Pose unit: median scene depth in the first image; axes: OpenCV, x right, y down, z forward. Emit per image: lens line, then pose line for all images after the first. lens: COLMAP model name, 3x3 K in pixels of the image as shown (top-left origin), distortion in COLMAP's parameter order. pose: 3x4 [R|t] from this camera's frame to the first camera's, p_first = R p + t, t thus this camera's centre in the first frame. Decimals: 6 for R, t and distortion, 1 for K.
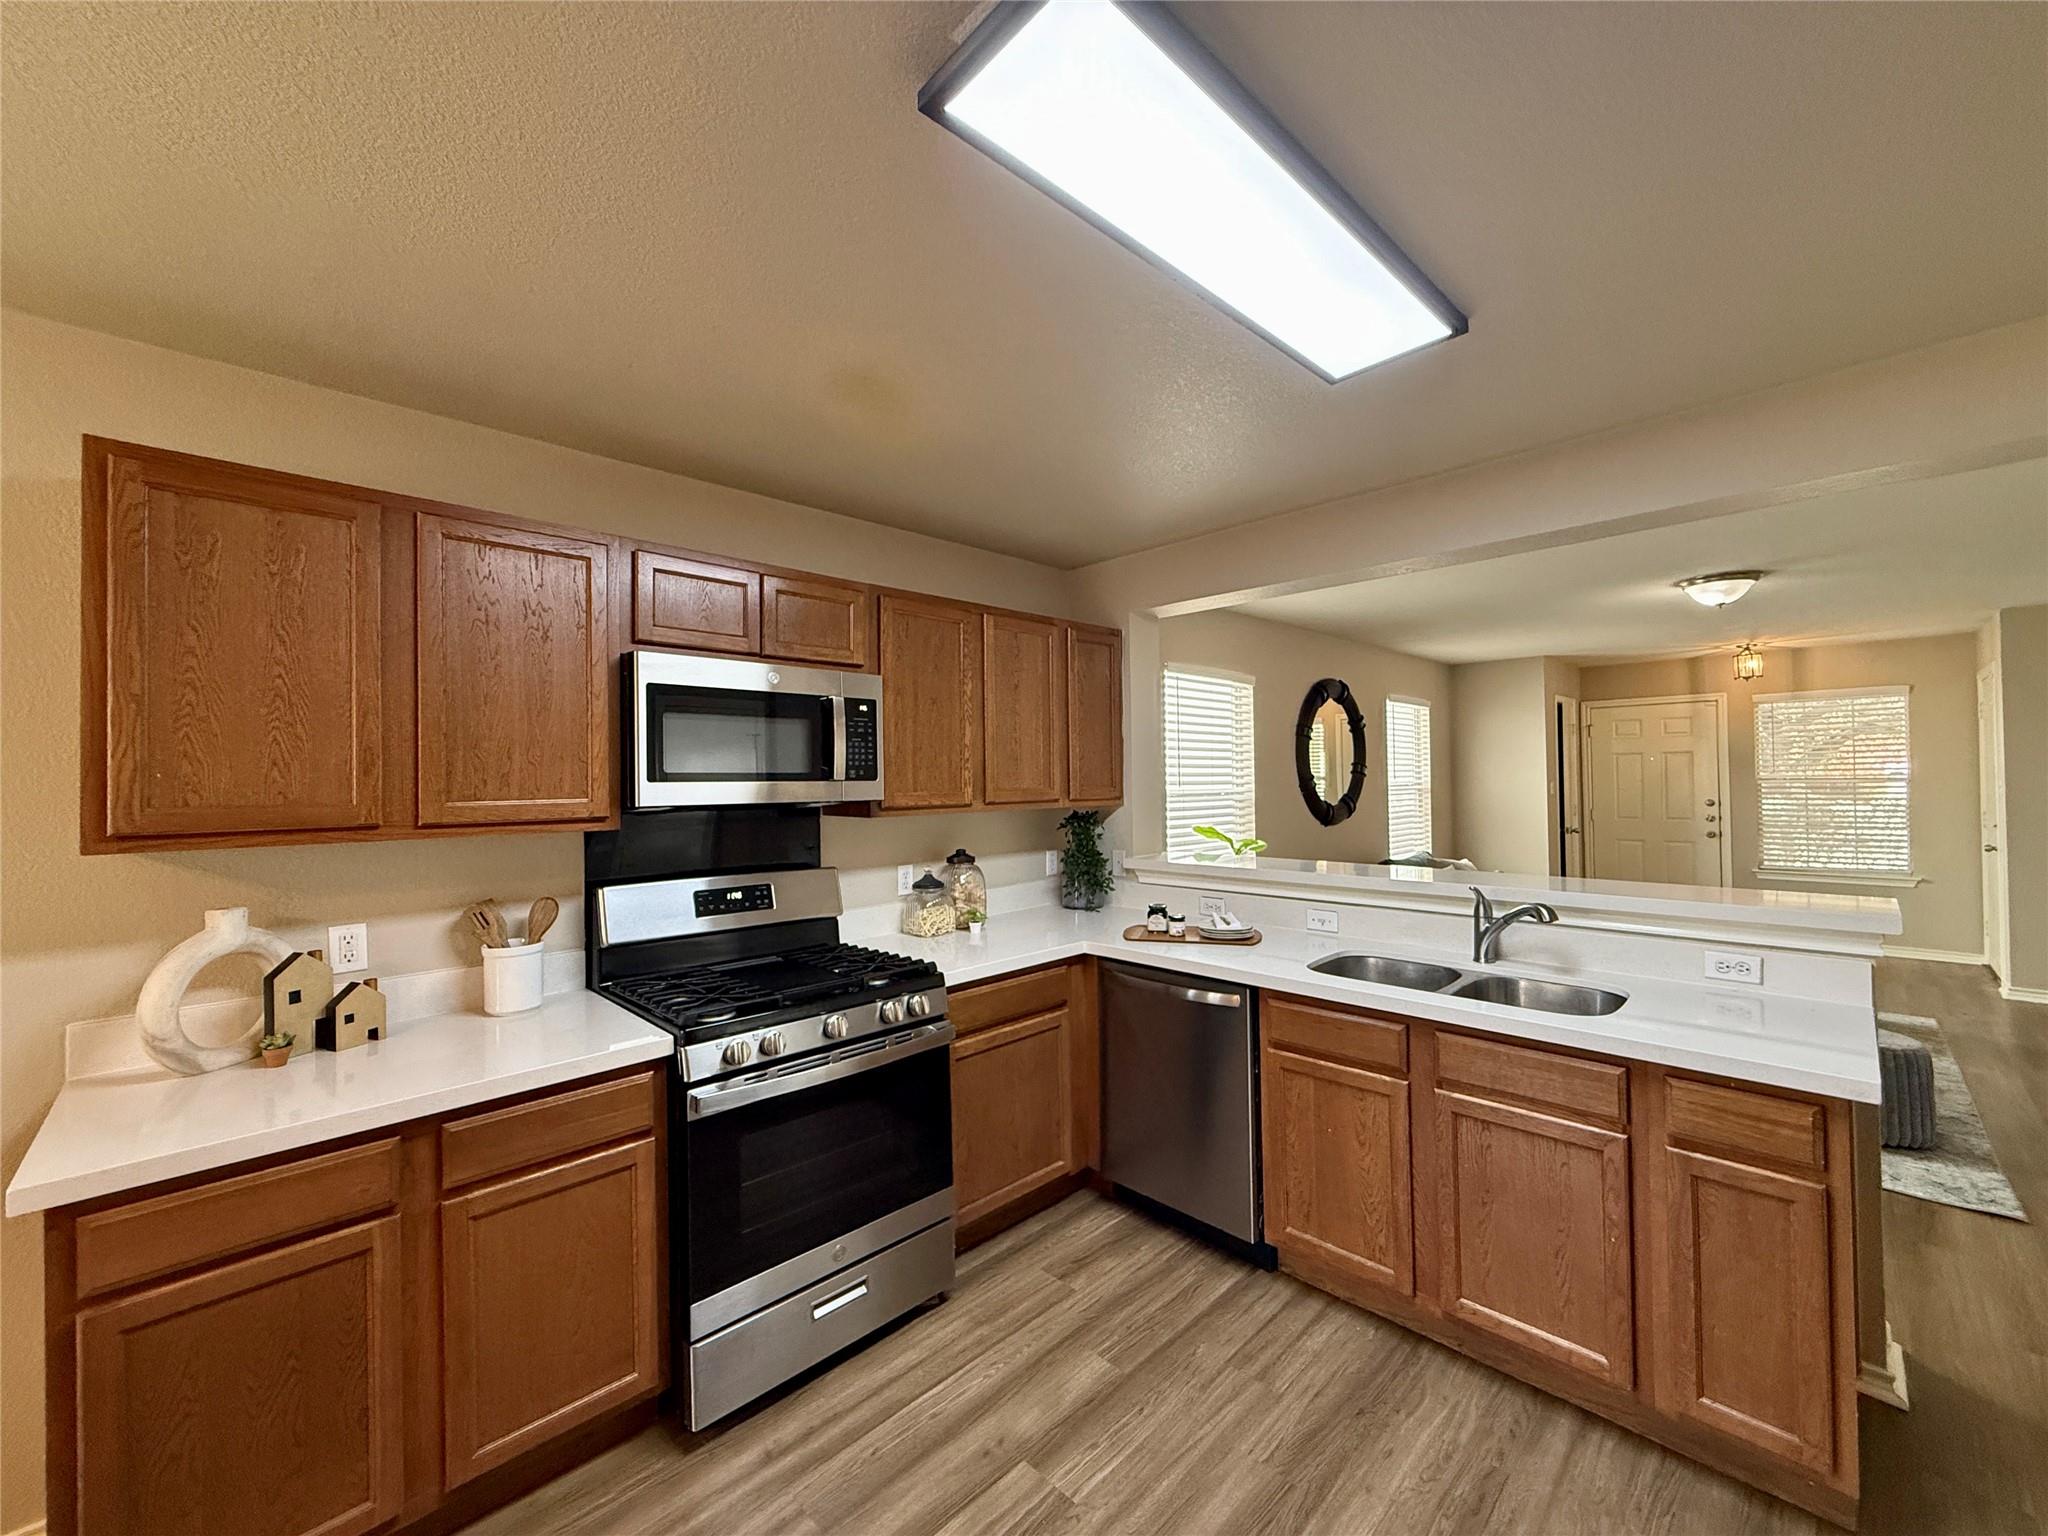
lens RADIAL K [[815.7, 0, 1010.9], [0, 815.7, 769.6], [0, 0, 1]] dist [0.001379, -0.000164]
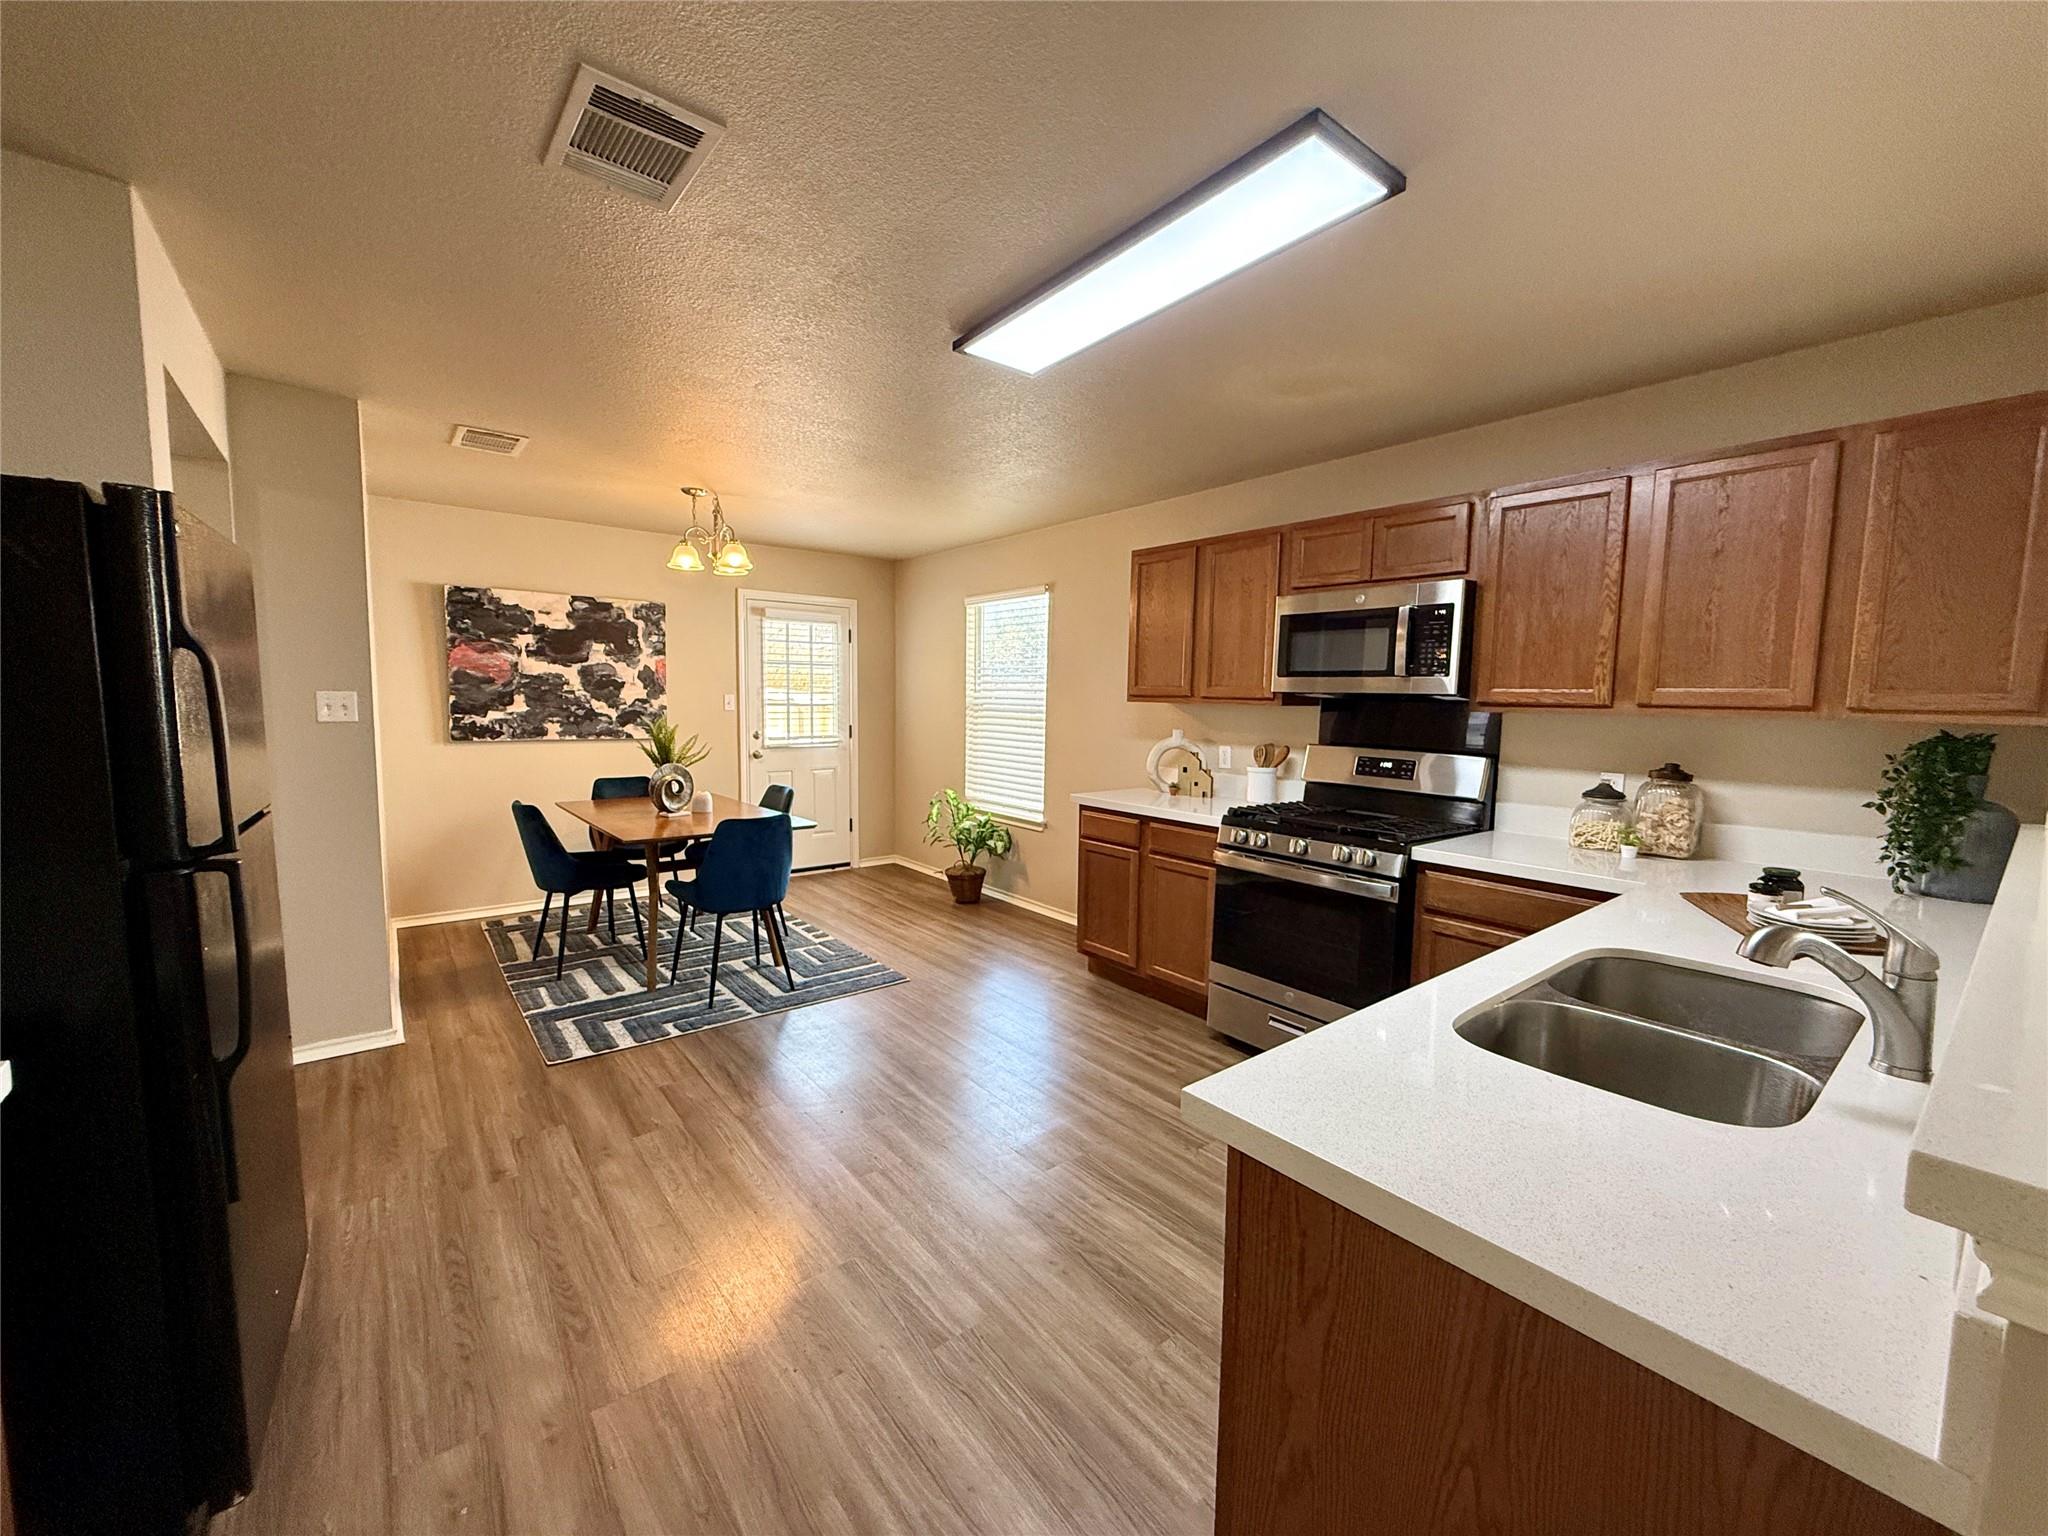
lens RADIAL K [[815.7, 0, 1031.6], [0, 815.7, 773.9], [0, 0, 1]] dist [0.001379, -0.000164]
pose [[-0.091747, 0.111938, -0.989471, 1.015838], [-0.003861, 0.993614, 0.112765, 0.021914], [0.995775, 0.014166, -0.090729, 0.541980]]
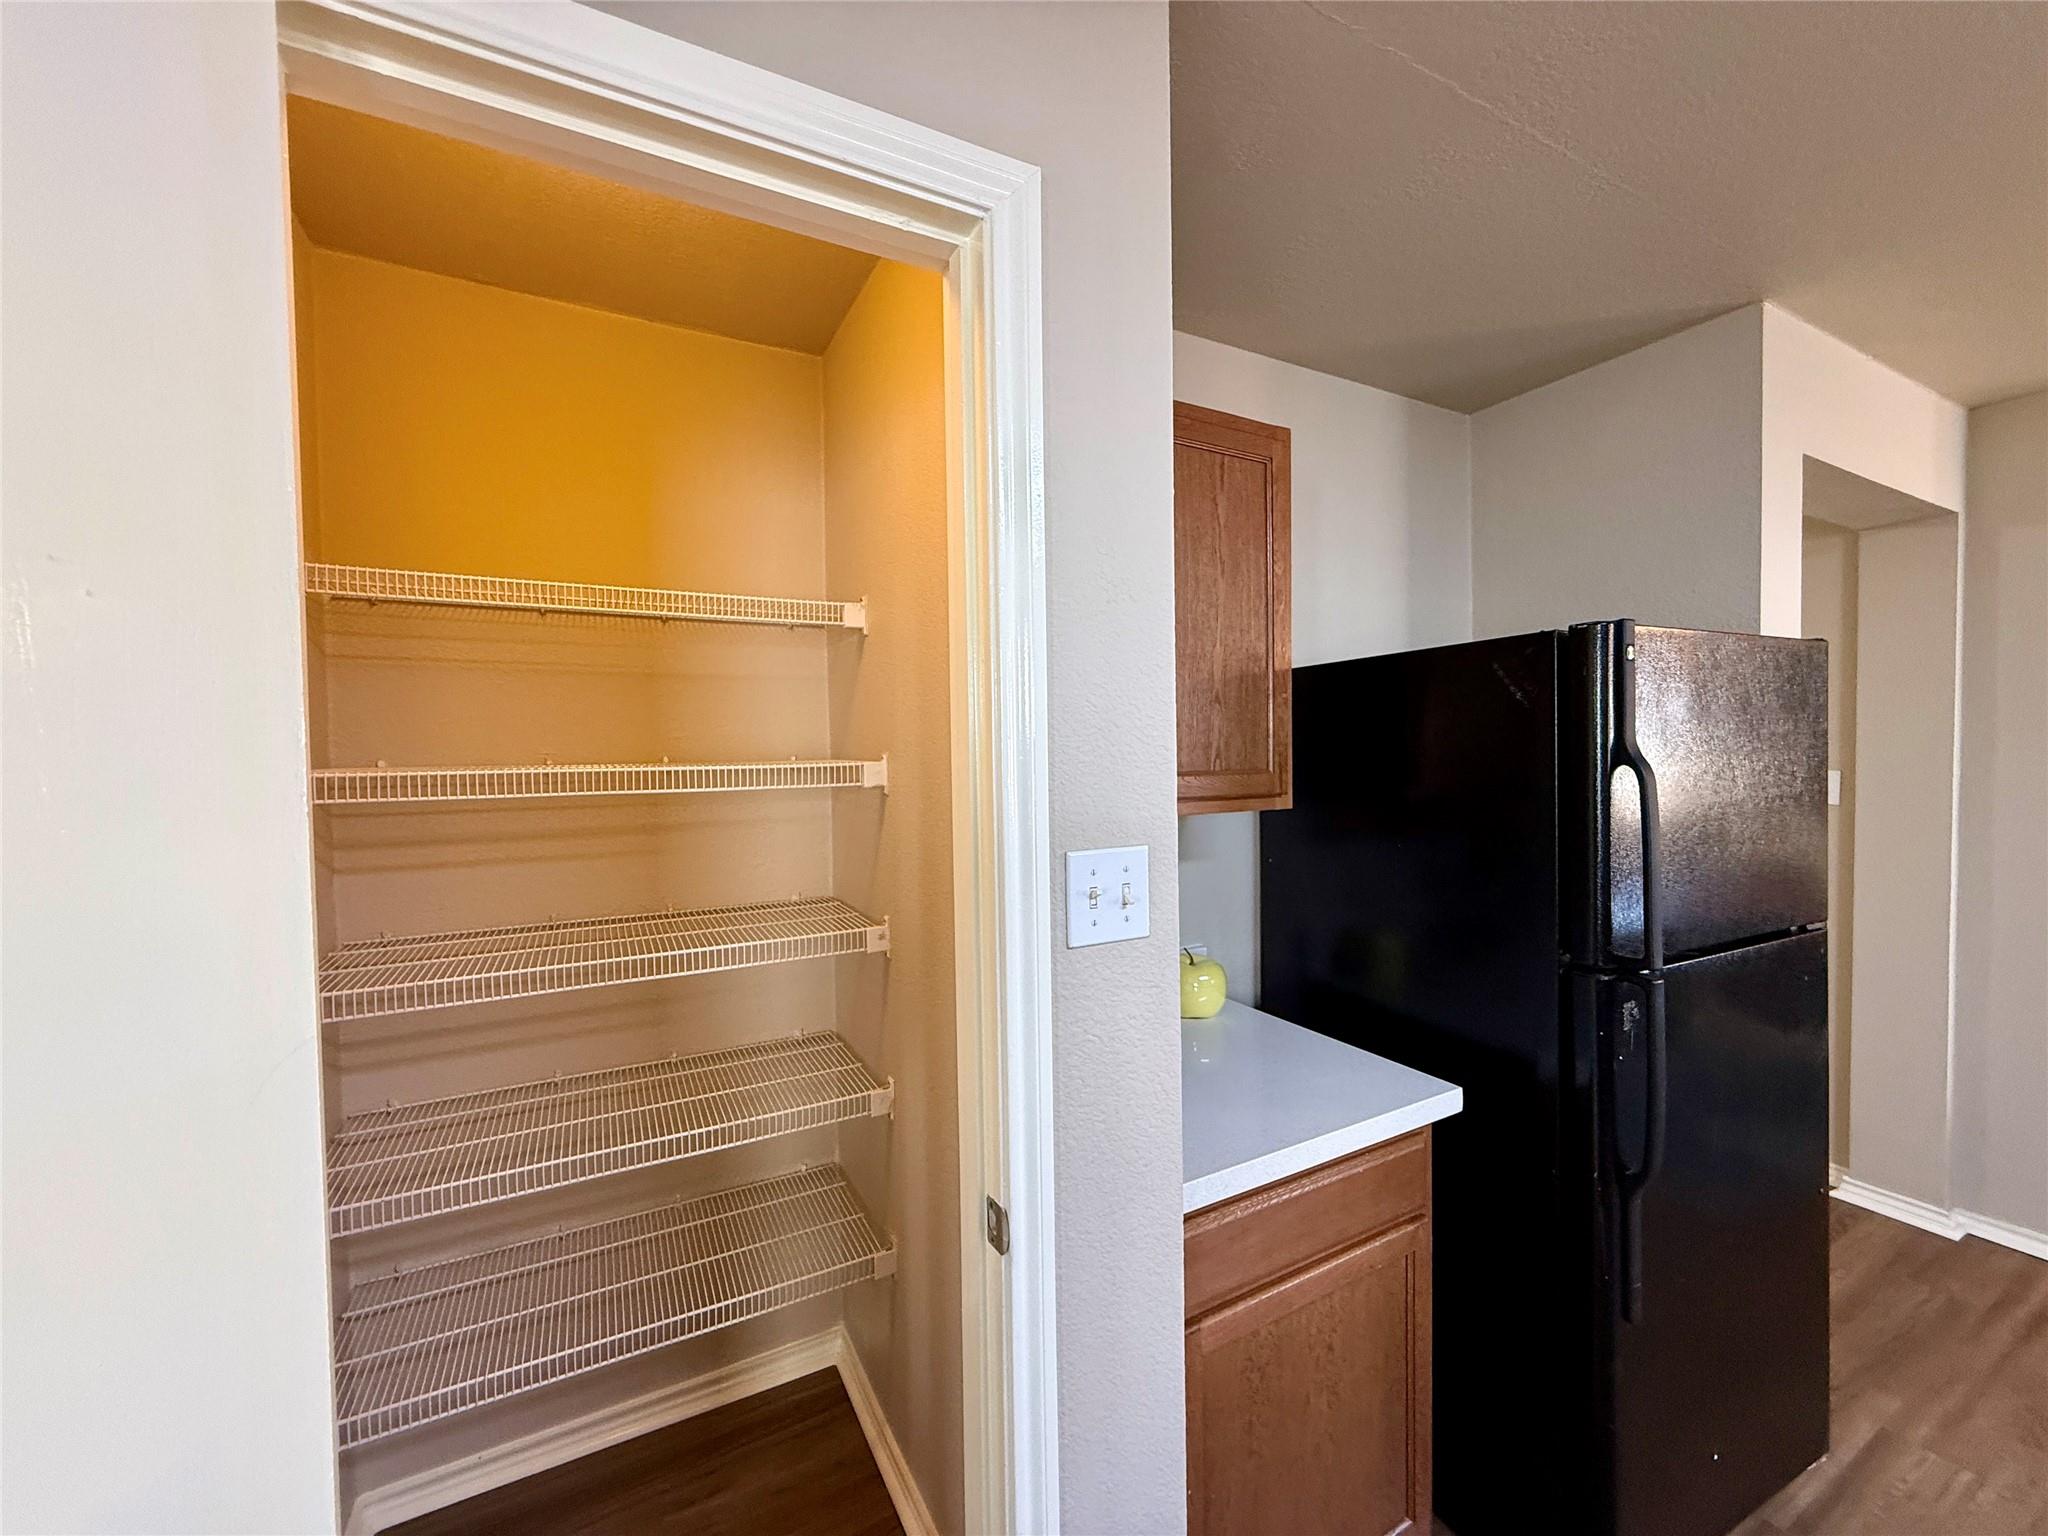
lens RADIAL K [[815.7, 0, 1029.9], [0, 815.7, 780.8], [0, 0, 1]] dist [0.001379, -0.000164]
pose [[-0.962797, 0.031068, 0.268435, 0.911976], [0.035649, 0.999290, 0.012209, 0.010547], [-0.267865, 0.021324, -0.963220, 0.557006]]
